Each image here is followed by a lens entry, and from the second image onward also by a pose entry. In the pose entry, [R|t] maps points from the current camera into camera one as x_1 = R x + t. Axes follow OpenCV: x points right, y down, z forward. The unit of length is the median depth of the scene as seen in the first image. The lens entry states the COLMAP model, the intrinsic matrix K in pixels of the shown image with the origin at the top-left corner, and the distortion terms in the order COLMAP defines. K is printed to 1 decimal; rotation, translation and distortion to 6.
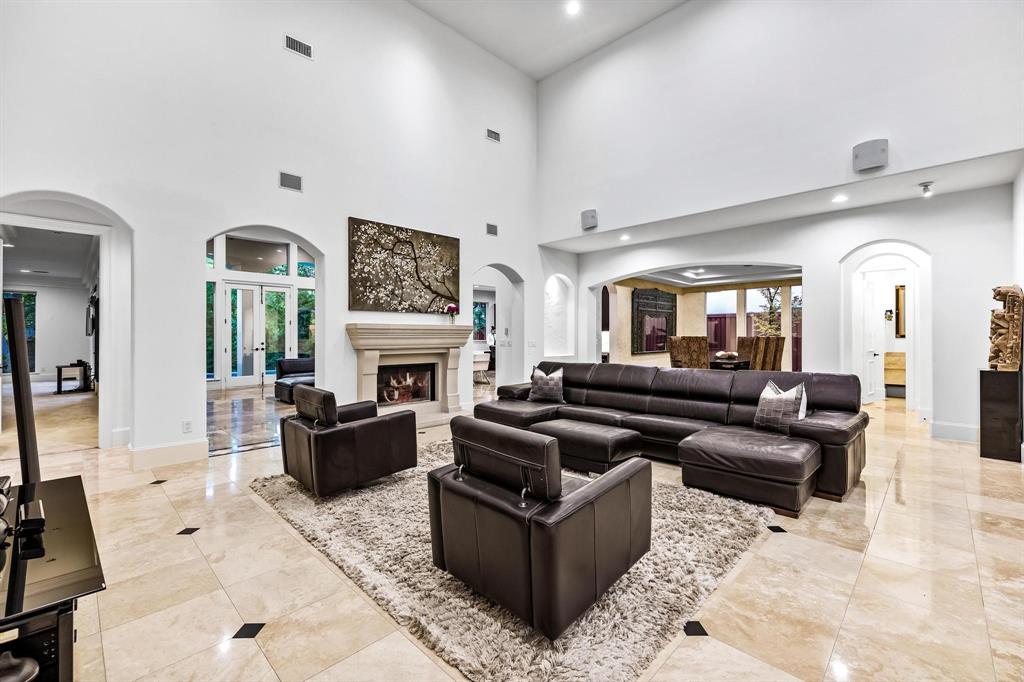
lens RADIAL K [[429.6, 0, 514.8], [0, 429.6, 335.8], [0, 0, 1]] dist [0.026033, -0.000008]
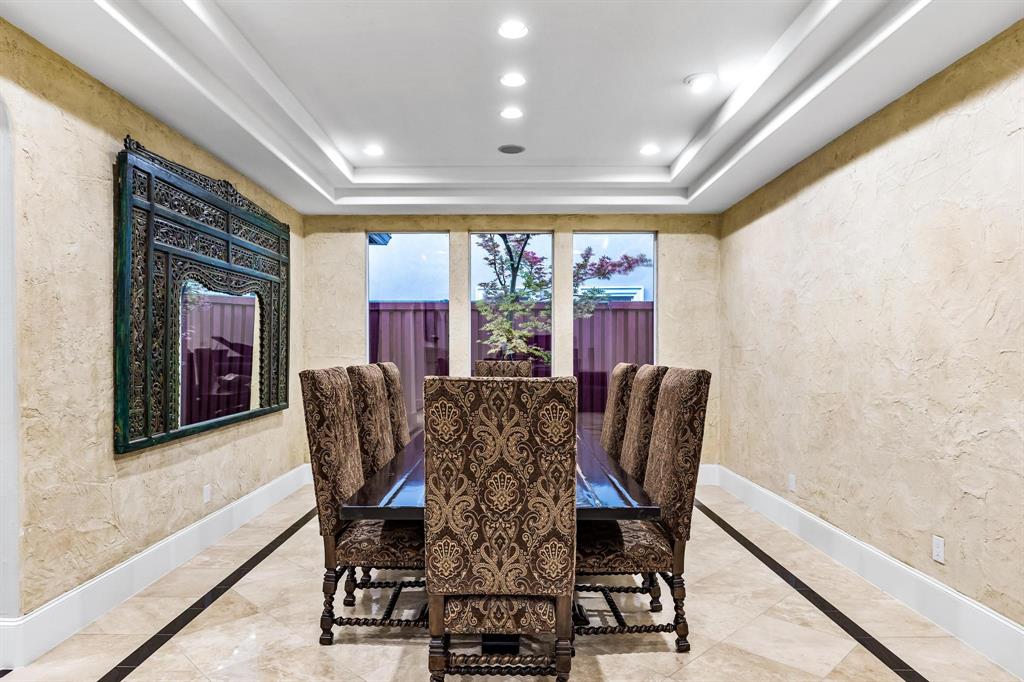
lens RADIAL K [[636.4, 0, 512.0], [0, 636.4, 341.0], [0, 0, 1]] dist [0.002802, 0.000353]
pose [[0.706899, 0.009192, 0.707255, 0.179799], [-0.000138, 0.999917, -0.012857, -0.007966], [-0.707315, 0.008991, 0.706841, 0.613736]]
